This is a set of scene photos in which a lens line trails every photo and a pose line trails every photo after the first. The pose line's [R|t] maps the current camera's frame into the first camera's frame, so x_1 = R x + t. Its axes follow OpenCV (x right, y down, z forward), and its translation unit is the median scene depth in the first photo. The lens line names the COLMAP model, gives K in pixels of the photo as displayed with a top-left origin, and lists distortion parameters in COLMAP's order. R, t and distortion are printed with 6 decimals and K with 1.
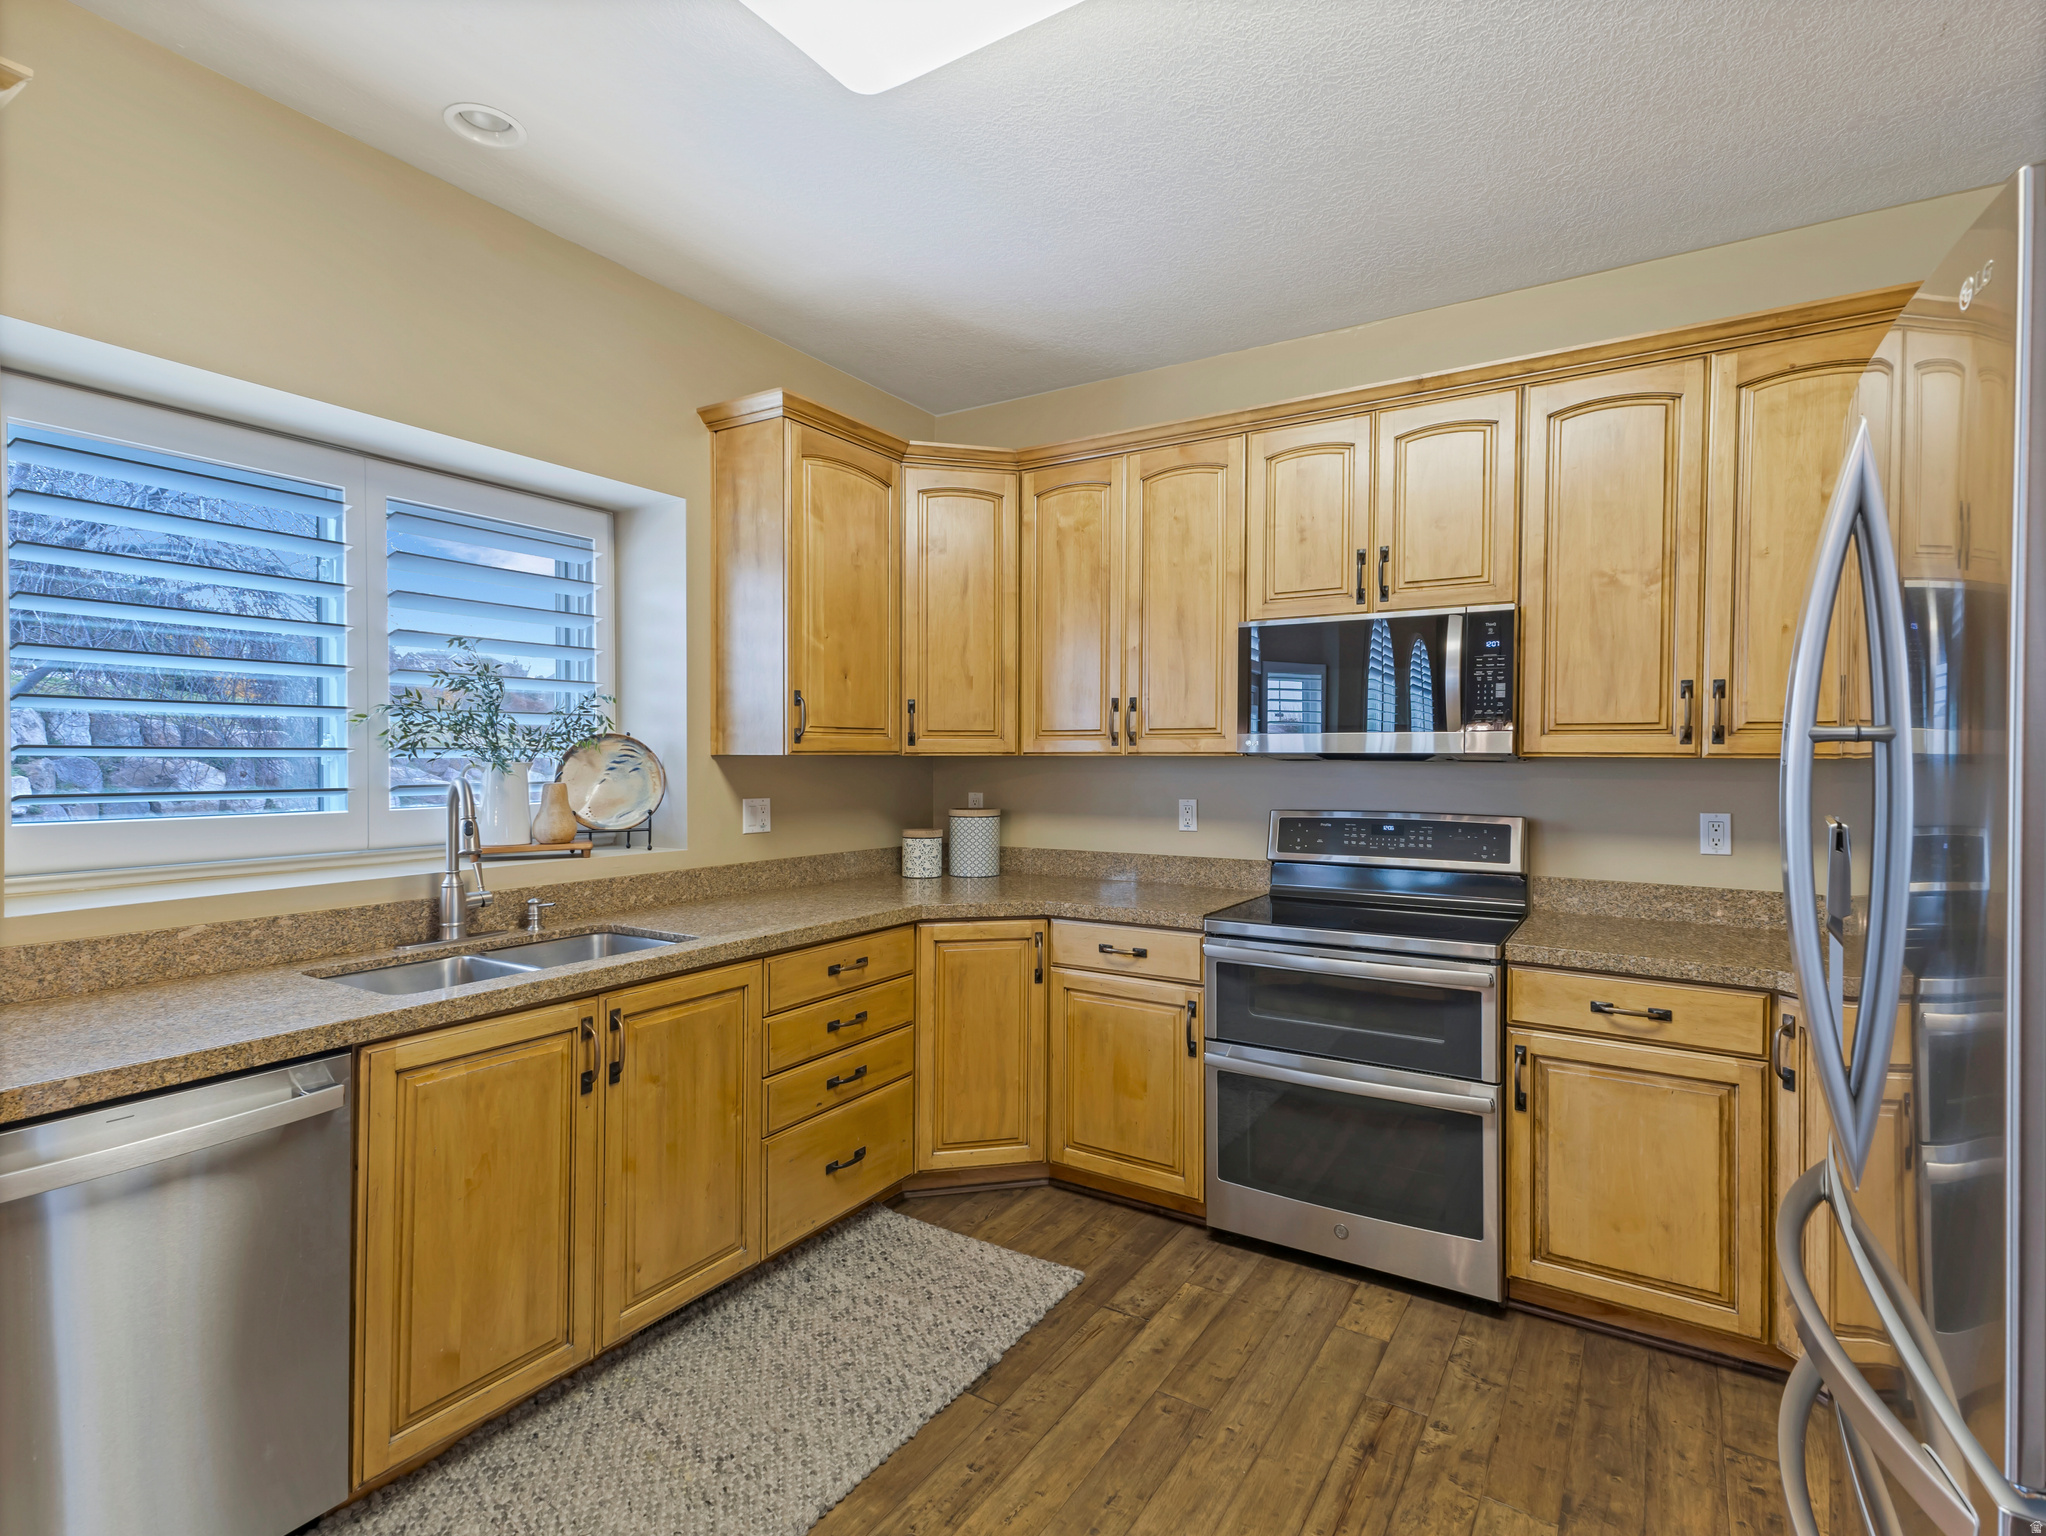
lens RADIAL K [[1009.1, 0, 1025.8], [0, 1009.1, 767.7], [0, 0, 1]] dist [0.013750, -0.001297]
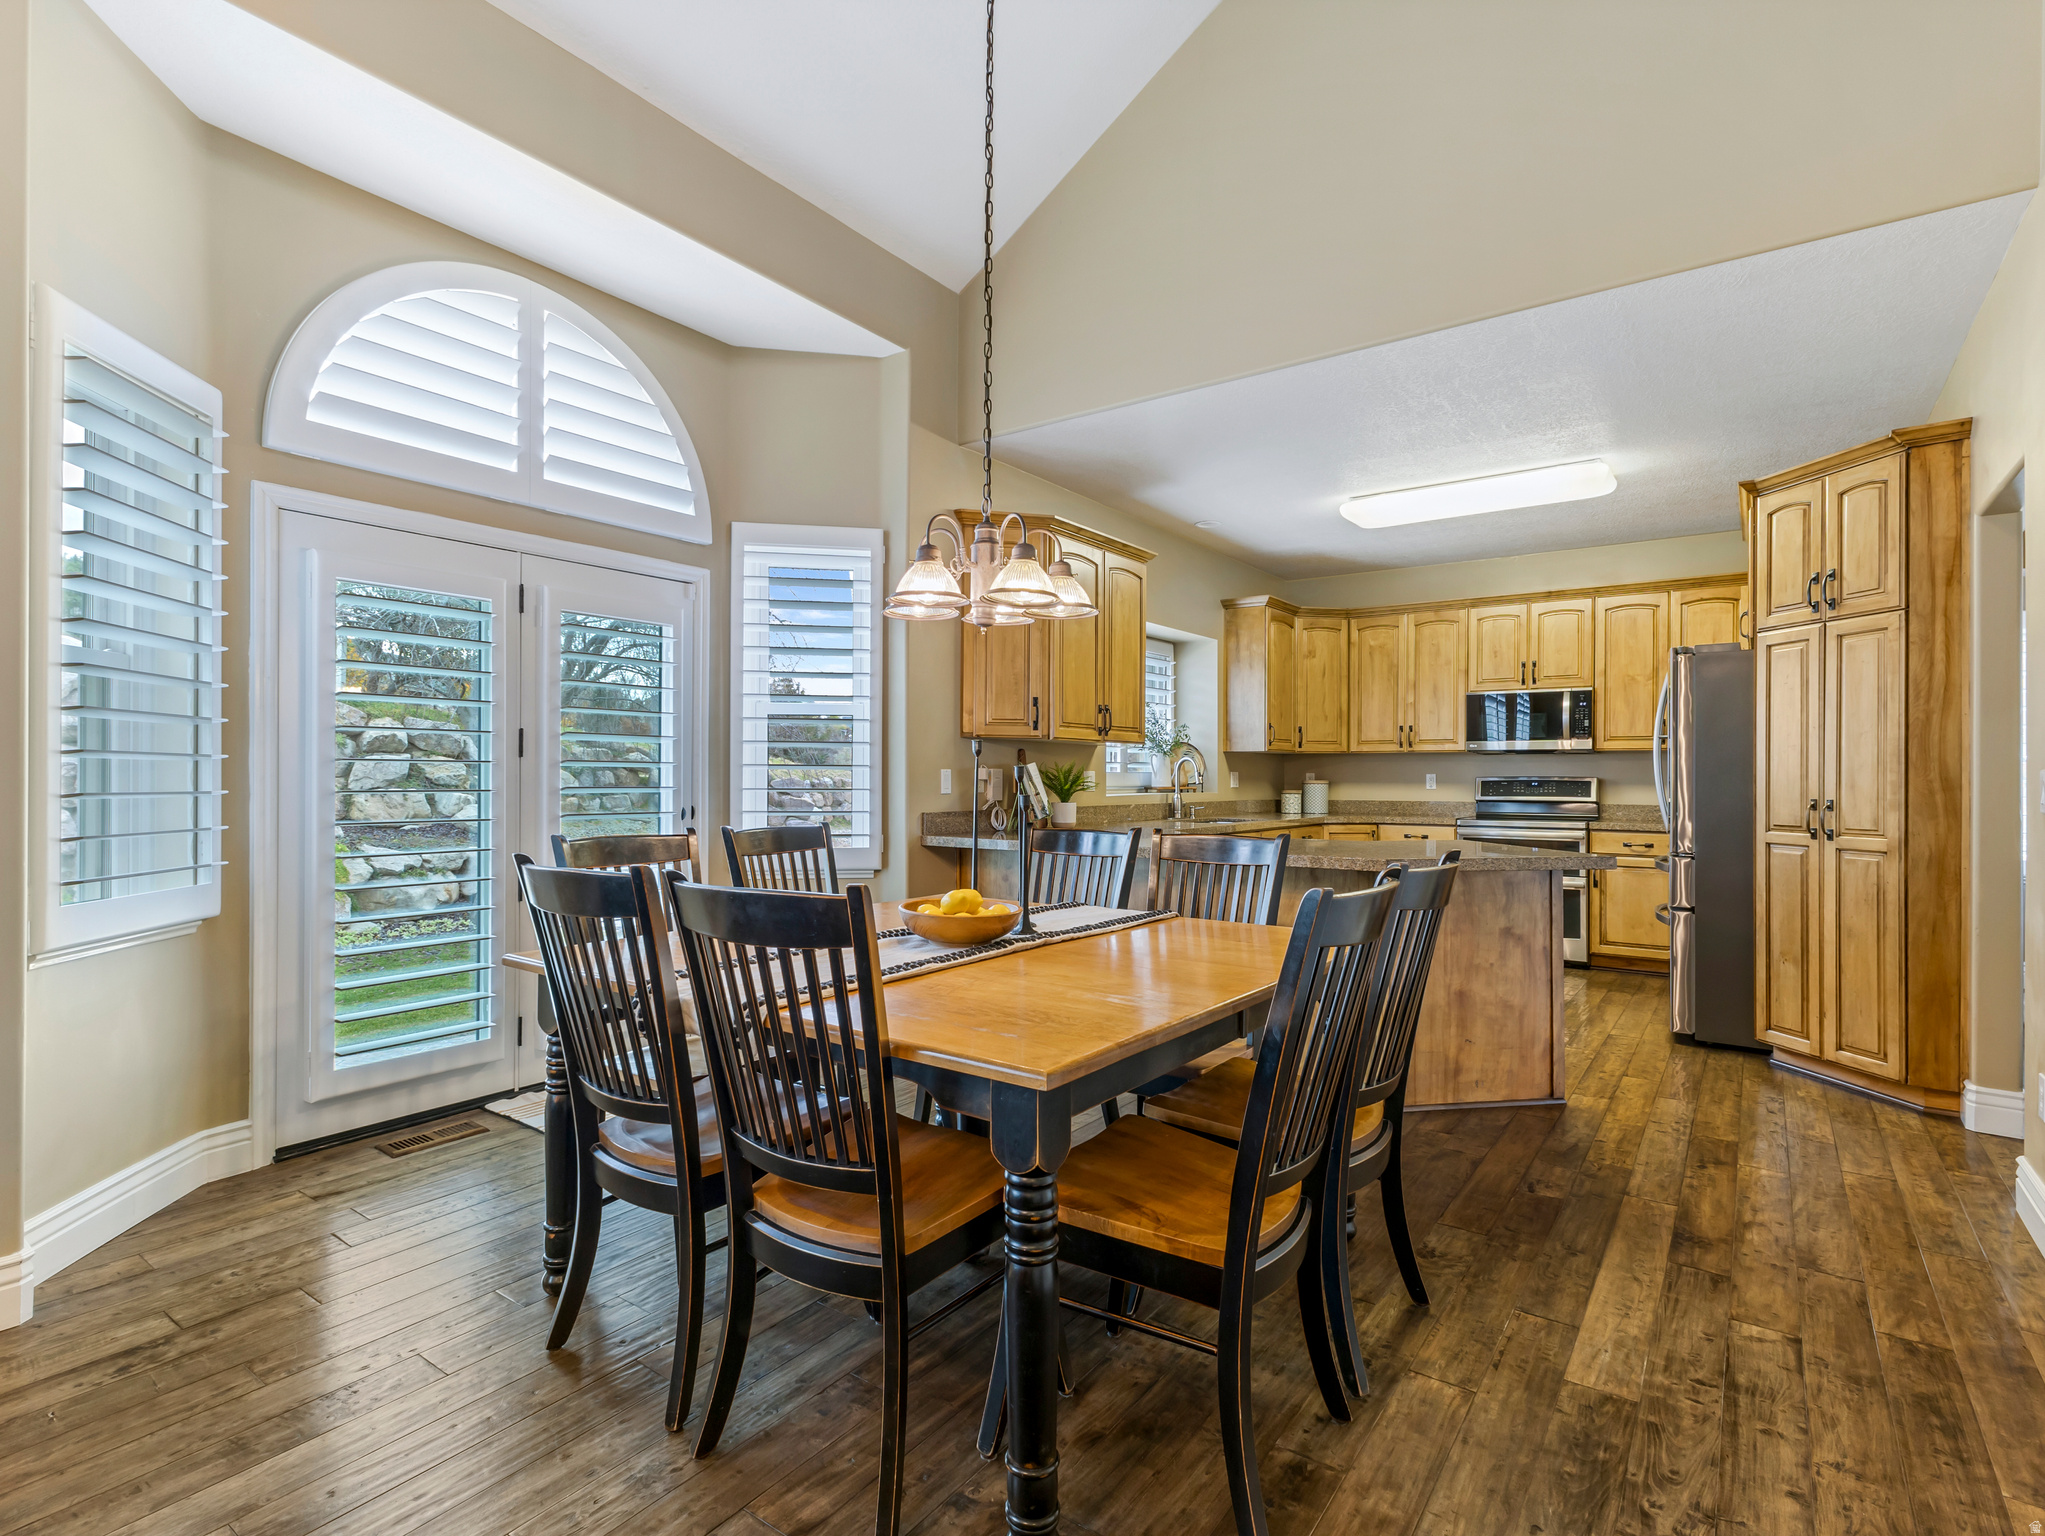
lens RADIAL K [[1008.6, 0, 1029.0], [0, 1008.6, 770.0], [0, 0, 1]] dist [0.013750, -0.001297]
pose [[0.997744, 0.000306, -0.067137, -0.652124], [-0.001401, 0.999867, -0.016252, 0.072014], [0.067123, 0.016309, 0.997611, -1.403816]]
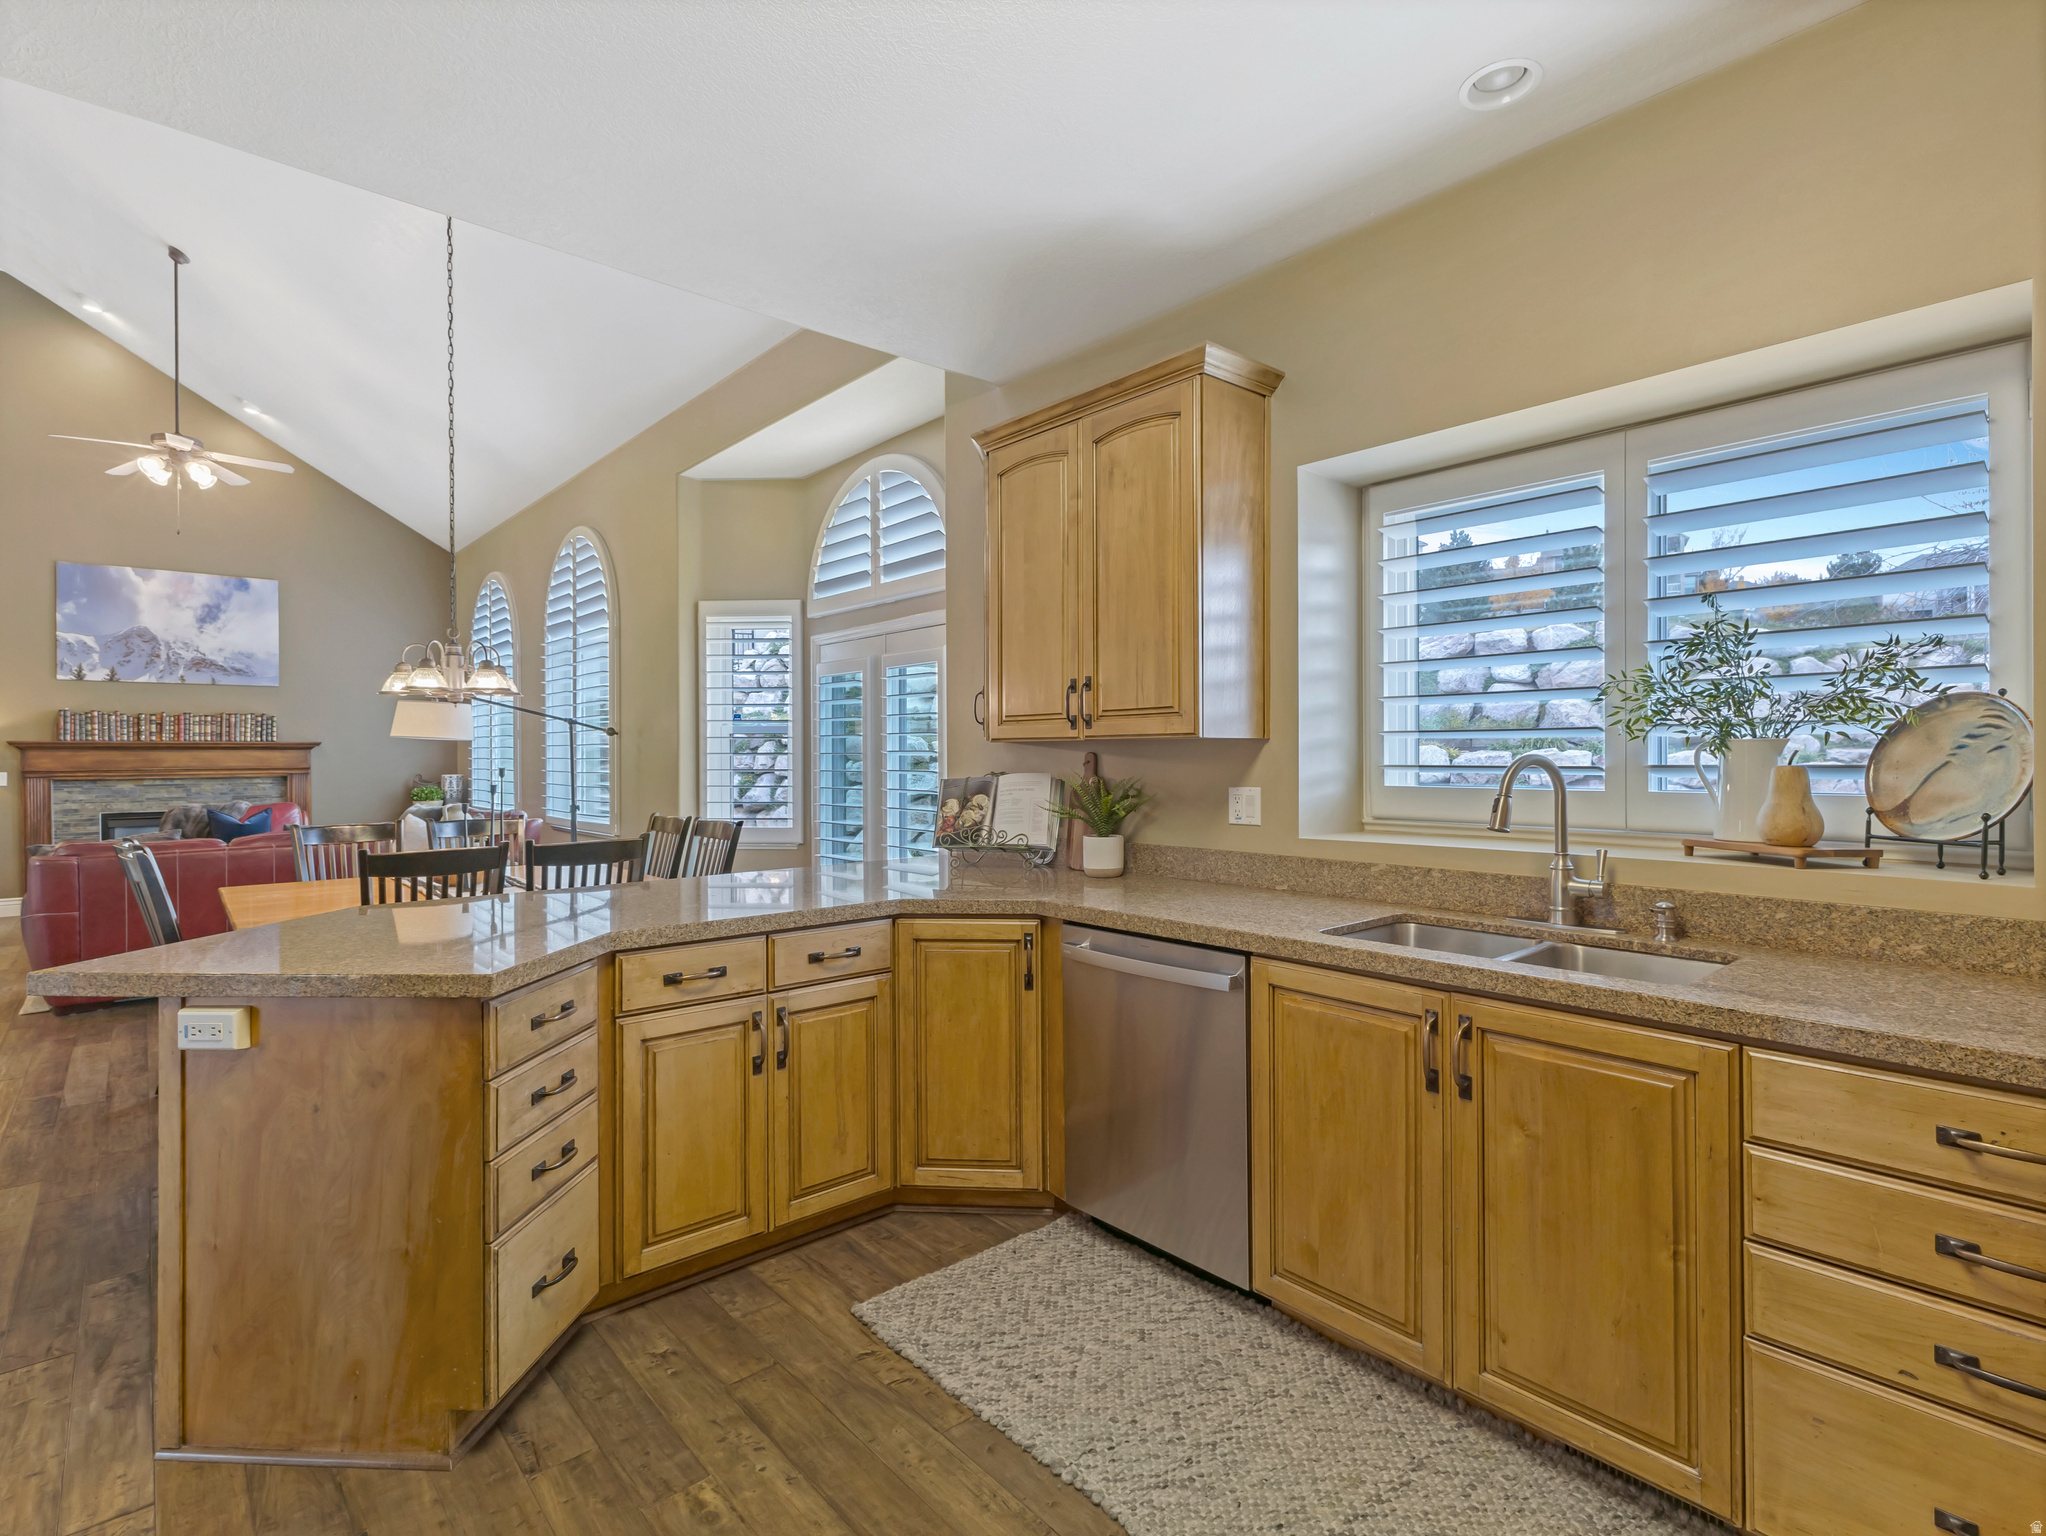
lens RADIAL K [[1009.1, 0, 1032.7], [0, 1009.1, 755.4], [0, 0, 1]] dist [0.013750, -0.001297]
pose [[-0.291020, 0.000466, -0.956717, 0.405207], [-0.004375, 0.999989, 0.001818, 0.008407], [0.956707, 0.004715, -0.291015, 0.655761]]
